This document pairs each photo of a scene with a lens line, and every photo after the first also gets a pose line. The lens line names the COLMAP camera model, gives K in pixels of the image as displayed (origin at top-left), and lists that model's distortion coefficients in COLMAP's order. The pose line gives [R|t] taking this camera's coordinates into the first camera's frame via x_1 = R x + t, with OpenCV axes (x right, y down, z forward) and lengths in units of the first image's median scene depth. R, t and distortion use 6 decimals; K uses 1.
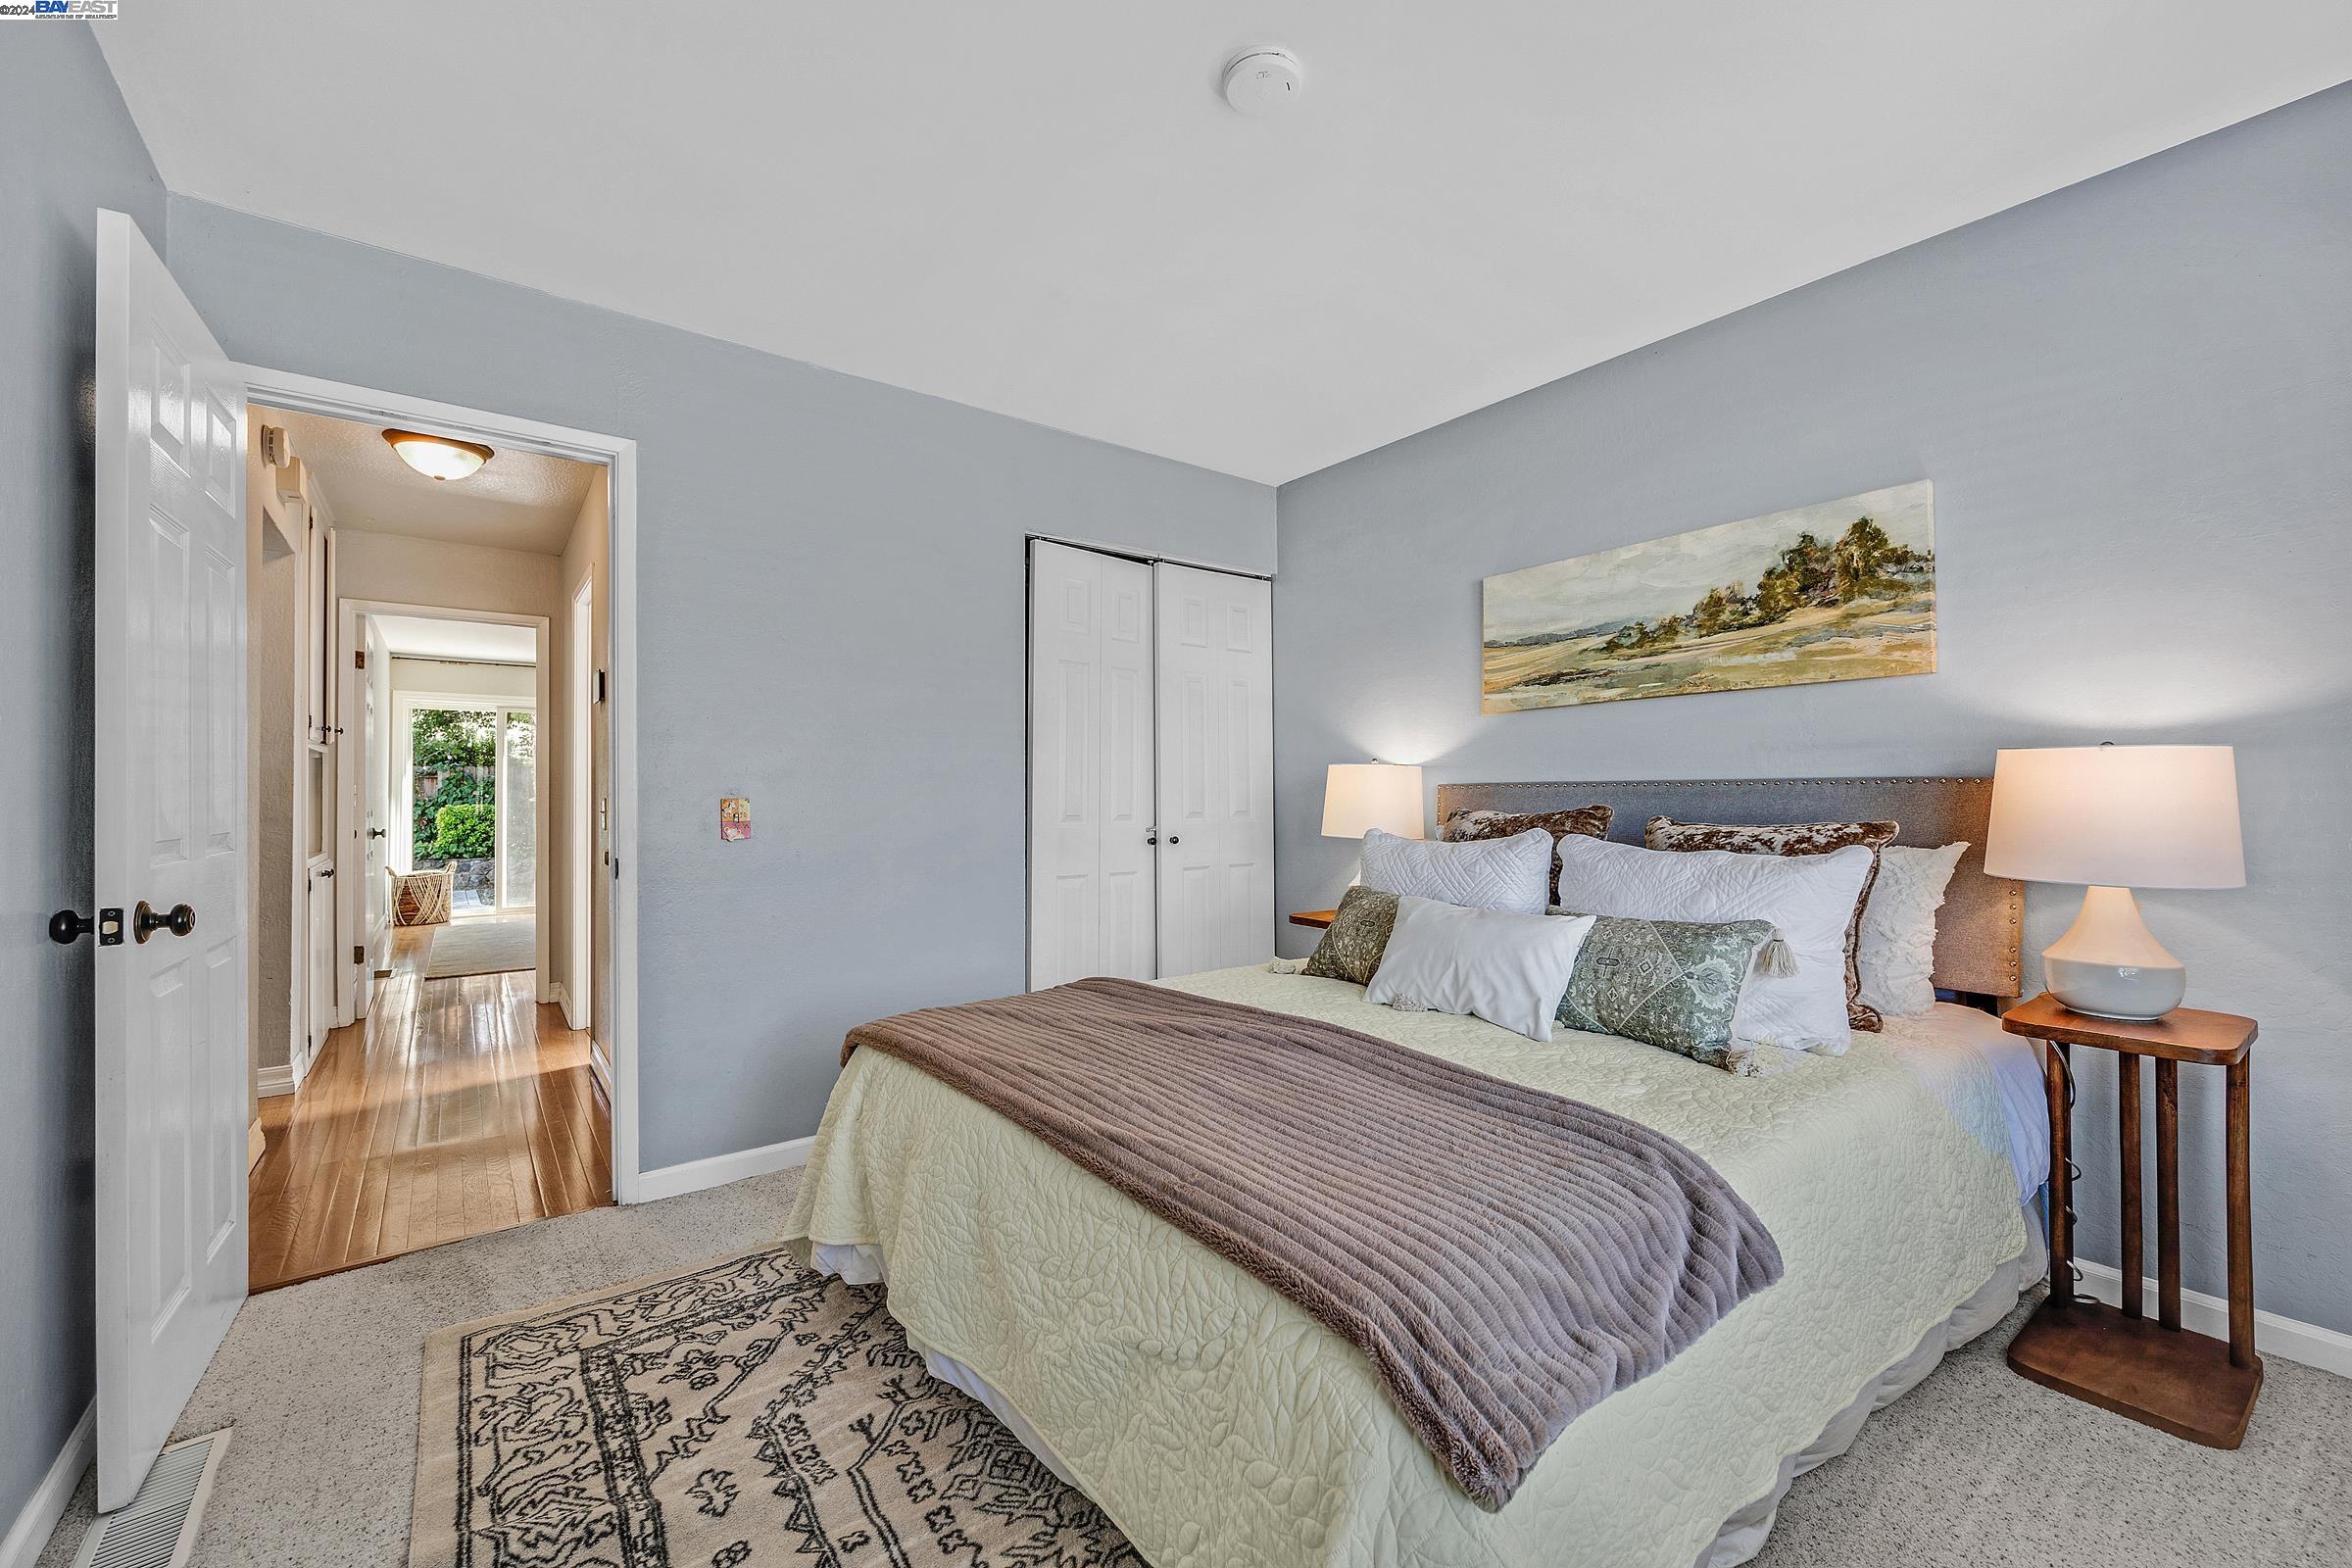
lens RADIAL K [[941.4, 0, 1166.9], [0, 941.4, 790.0], [0, 0, 1]] dist [-0.000386, 0.000212]
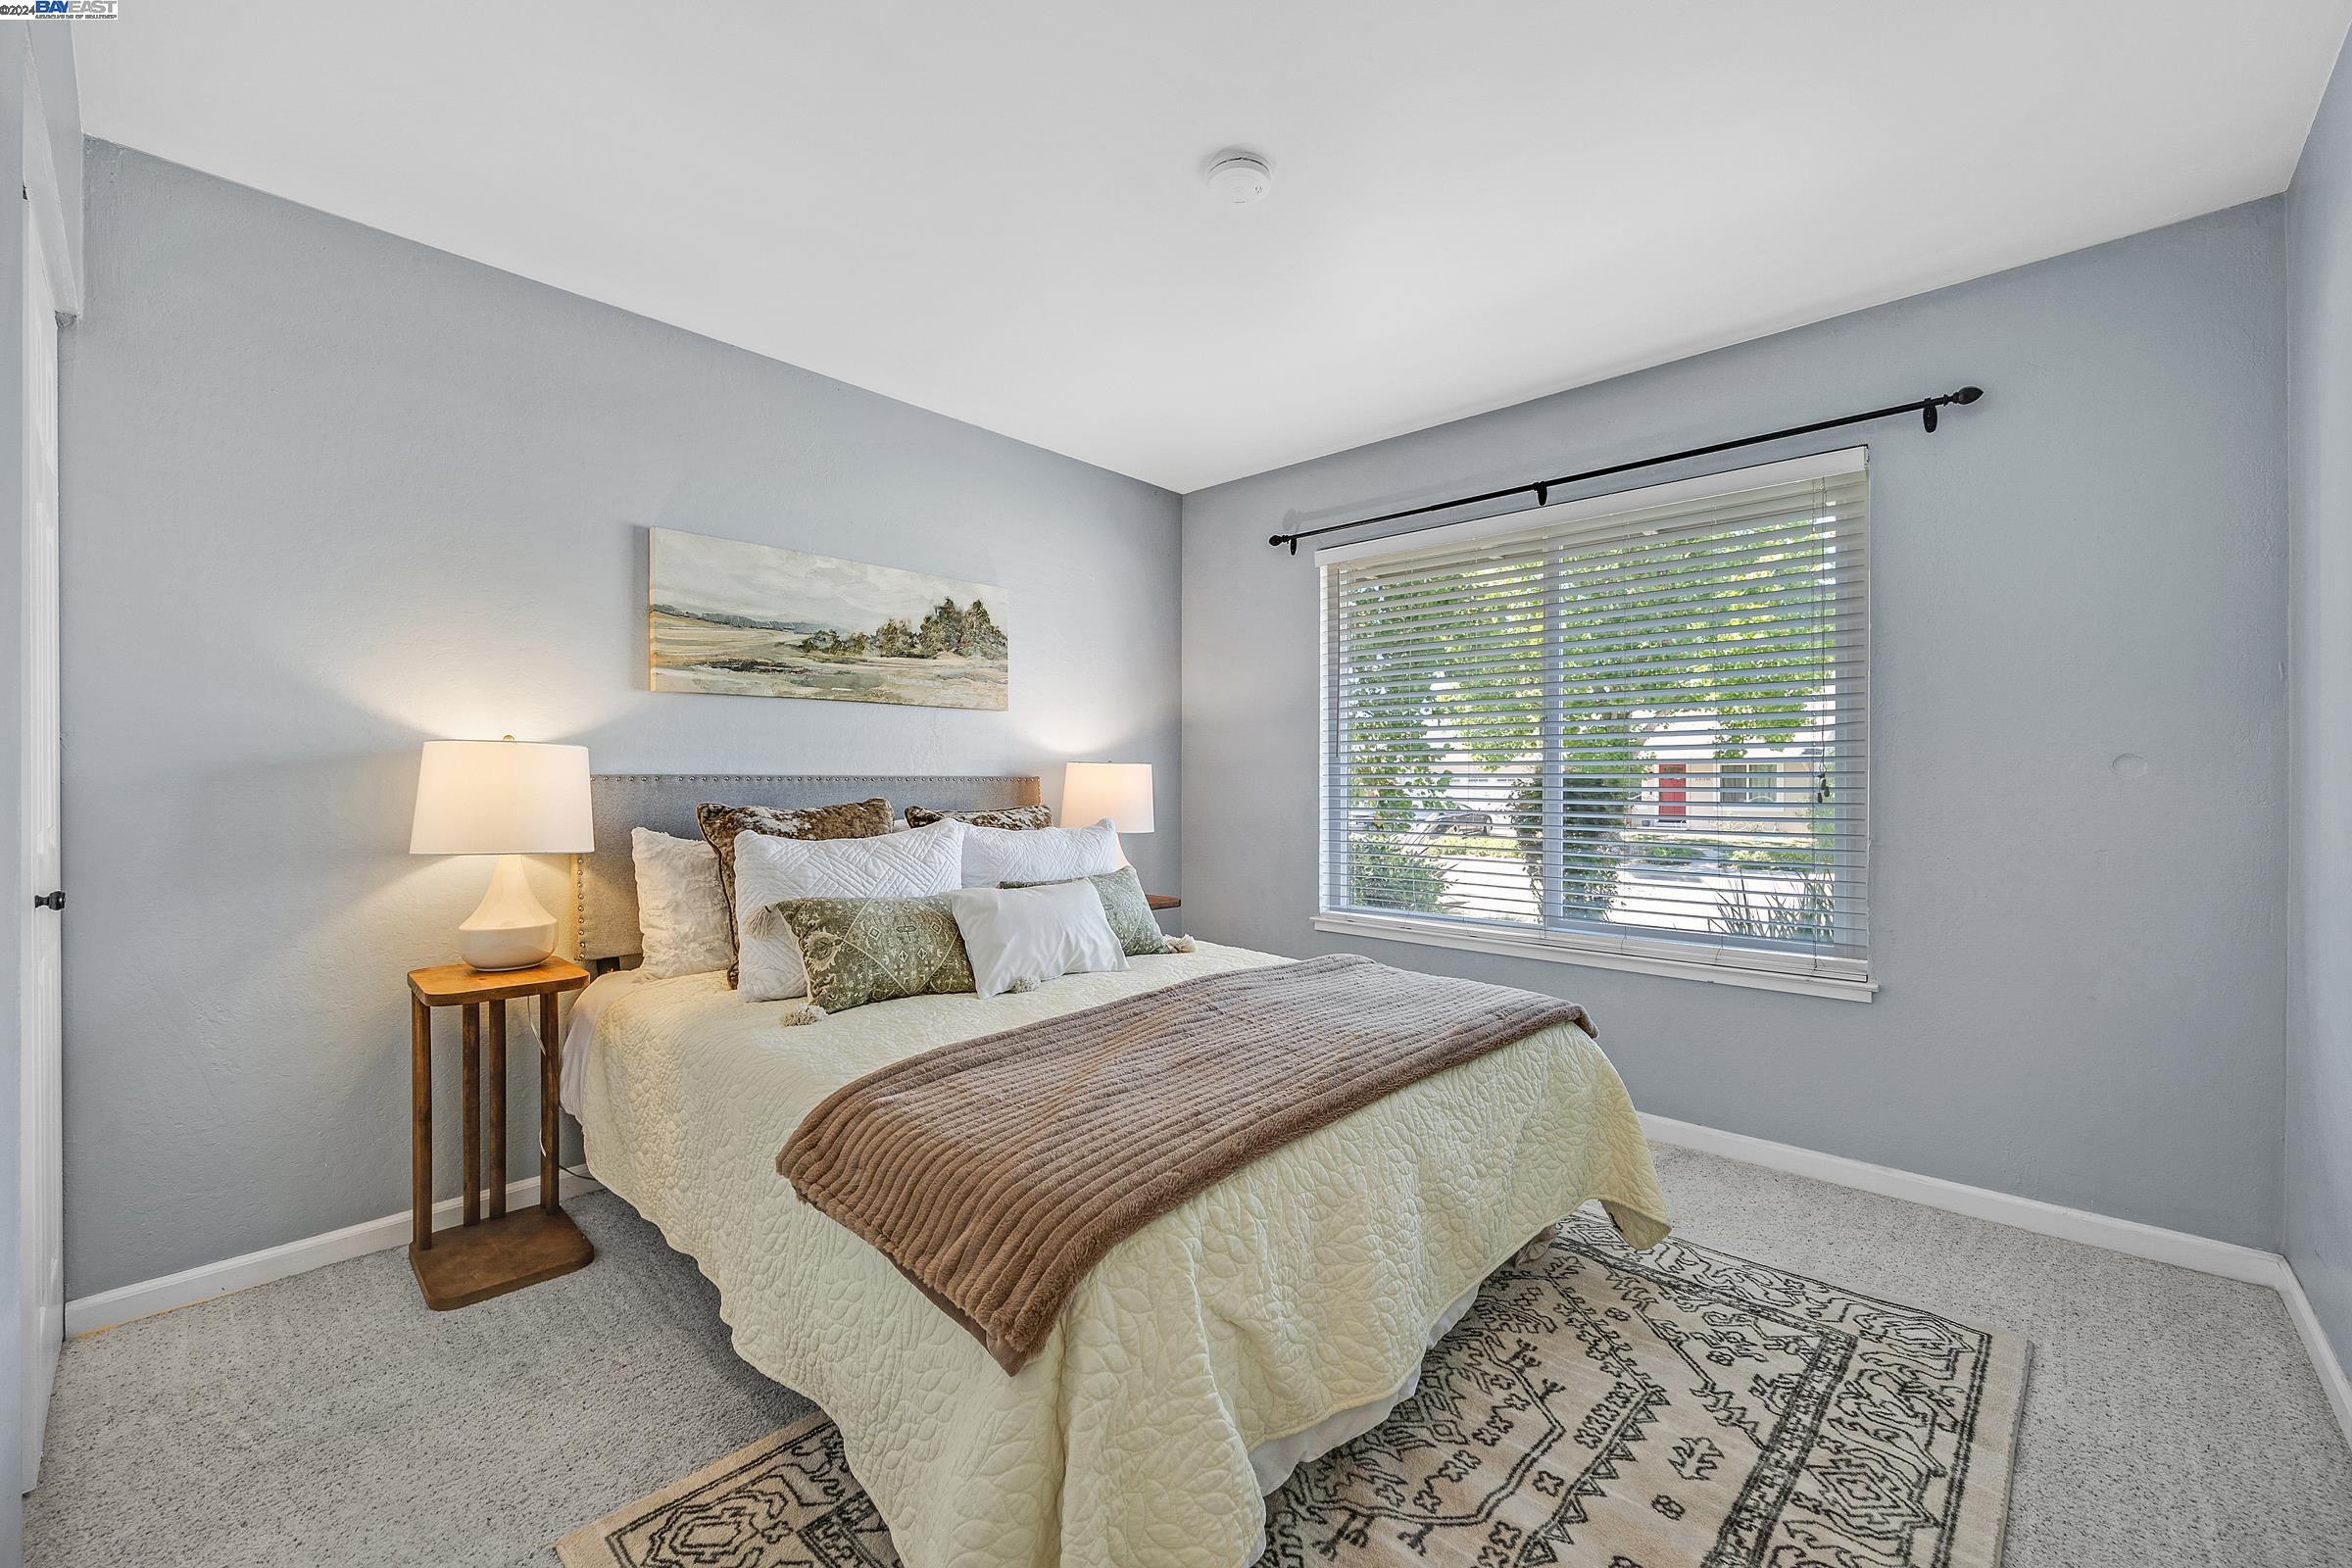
lens RADIAL K [[941.4, 0, 1180.0], [0, 941.4, 782.0], [0, 0, 1]] dist [-0.000386, 0.000212]
pose [[-0.175204, -0.000802, 0.984532, -0.673736], [-0.005811, 0.999983, -0.000220, -0.003323], [-0.984515, -0.005760, -0.175206, 0.820080]]
